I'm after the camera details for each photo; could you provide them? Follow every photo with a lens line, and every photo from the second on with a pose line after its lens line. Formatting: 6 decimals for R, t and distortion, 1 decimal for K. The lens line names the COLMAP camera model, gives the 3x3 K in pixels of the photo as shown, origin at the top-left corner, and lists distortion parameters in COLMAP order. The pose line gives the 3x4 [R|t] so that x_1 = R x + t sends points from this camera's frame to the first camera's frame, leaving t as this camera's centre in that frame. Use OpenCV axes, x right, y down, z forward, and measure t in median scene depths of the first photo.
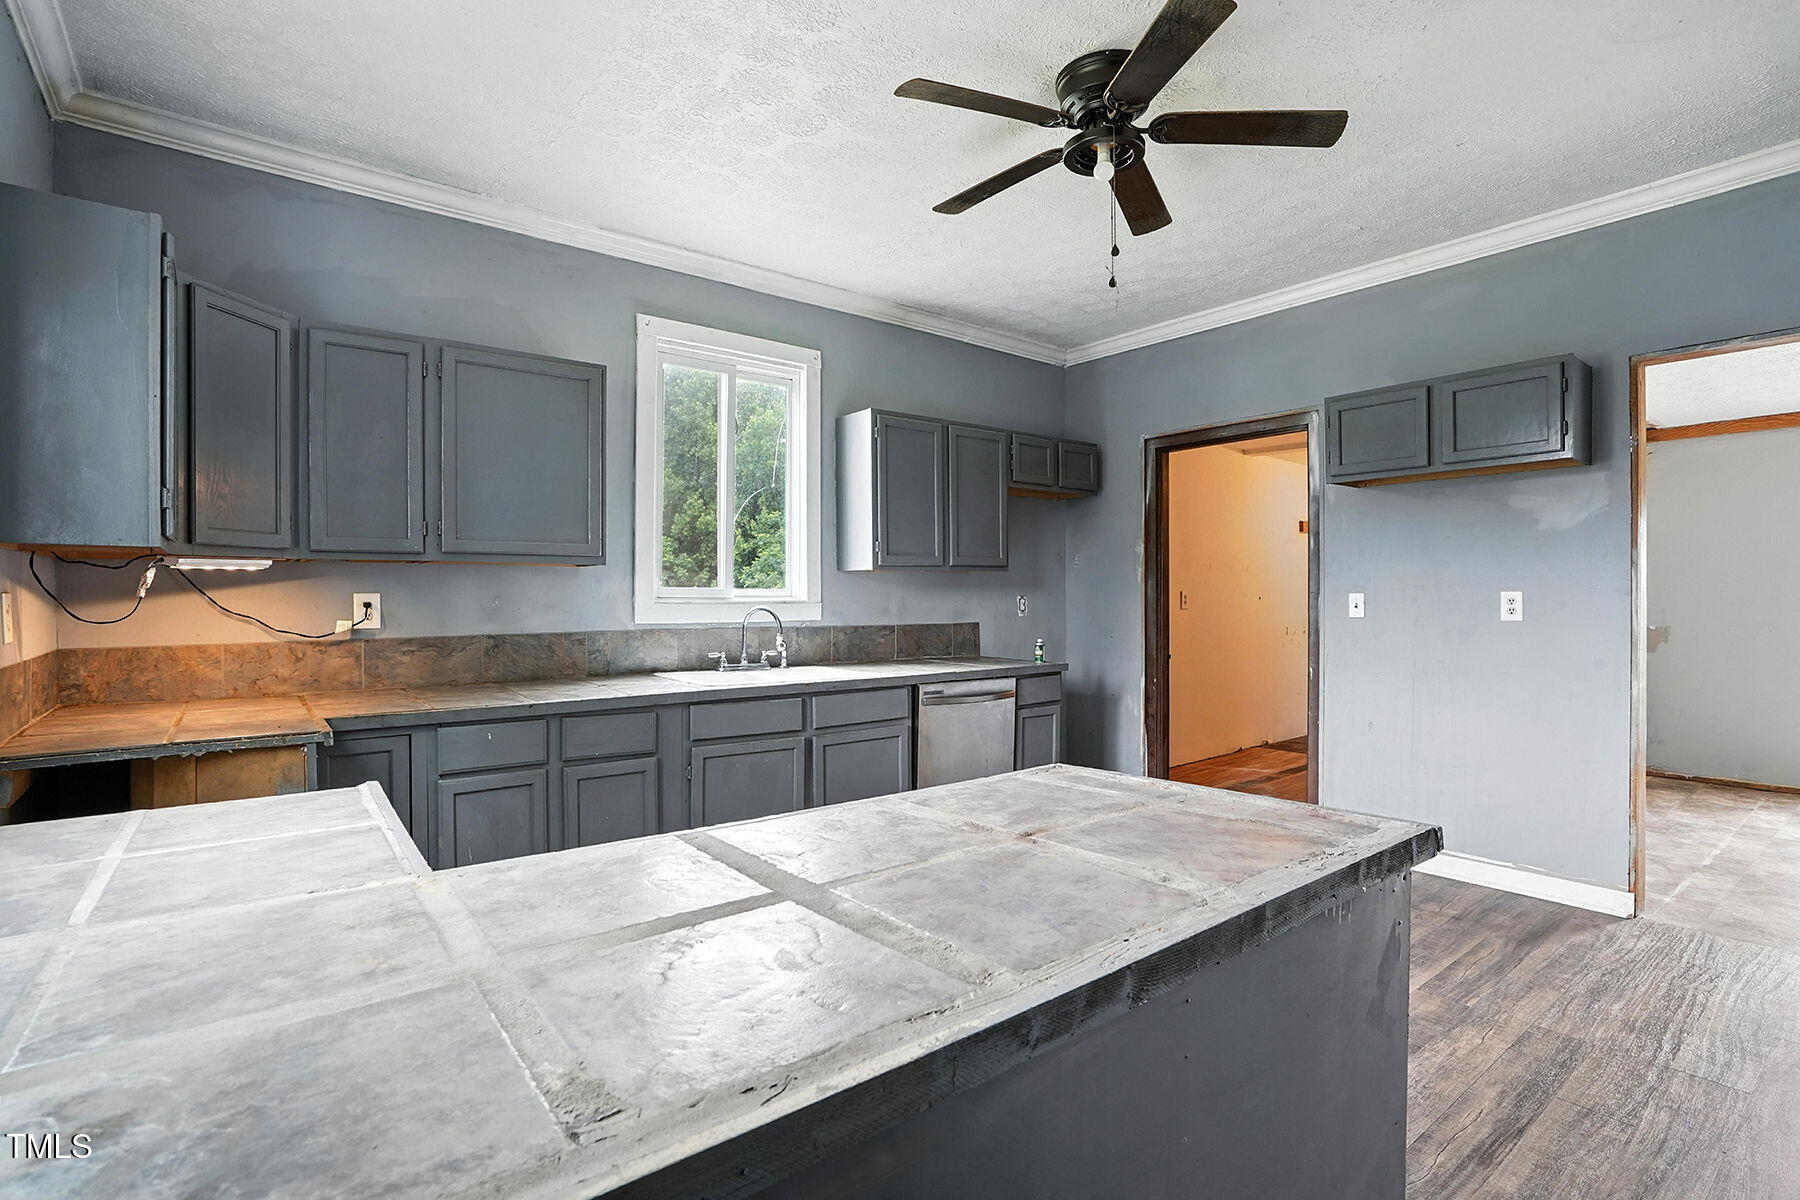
lens RADIAL K [[846.5, 0, 900.9], [0, 846.5, 600.2], [0, 0, 1]] dist [-0.049248, 0.010496]
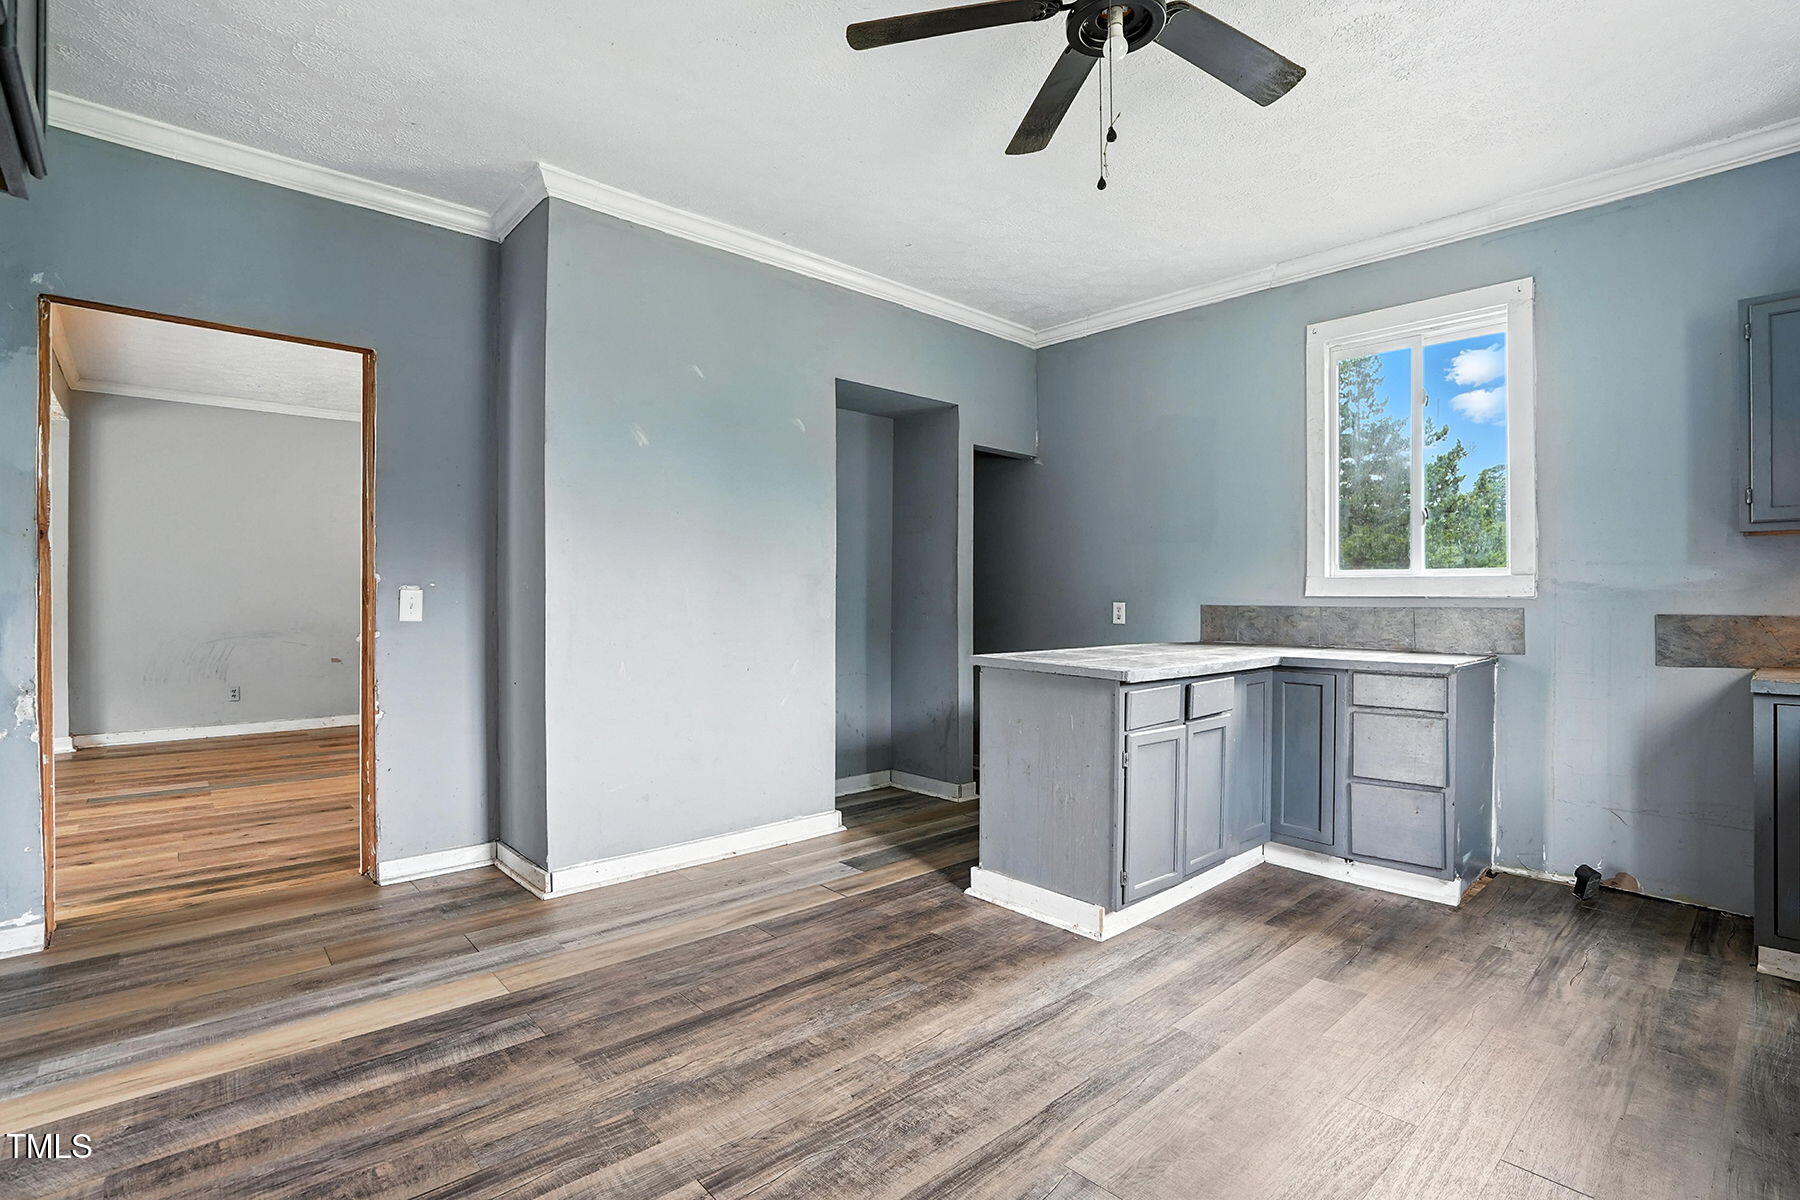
lens RADIAL K [[846.5, 0, 877.8], [0, 846.5, 600.7], [0, 0, 1]] dist [-0.049248, 0.010496]
pose [[-0.998837, 0.002701, -0.048139, 0.343610], [0.002253, 0.999954, 0.009360, 0.019920], [0.048162, 0.009241, -0.998797, 1.190020]]
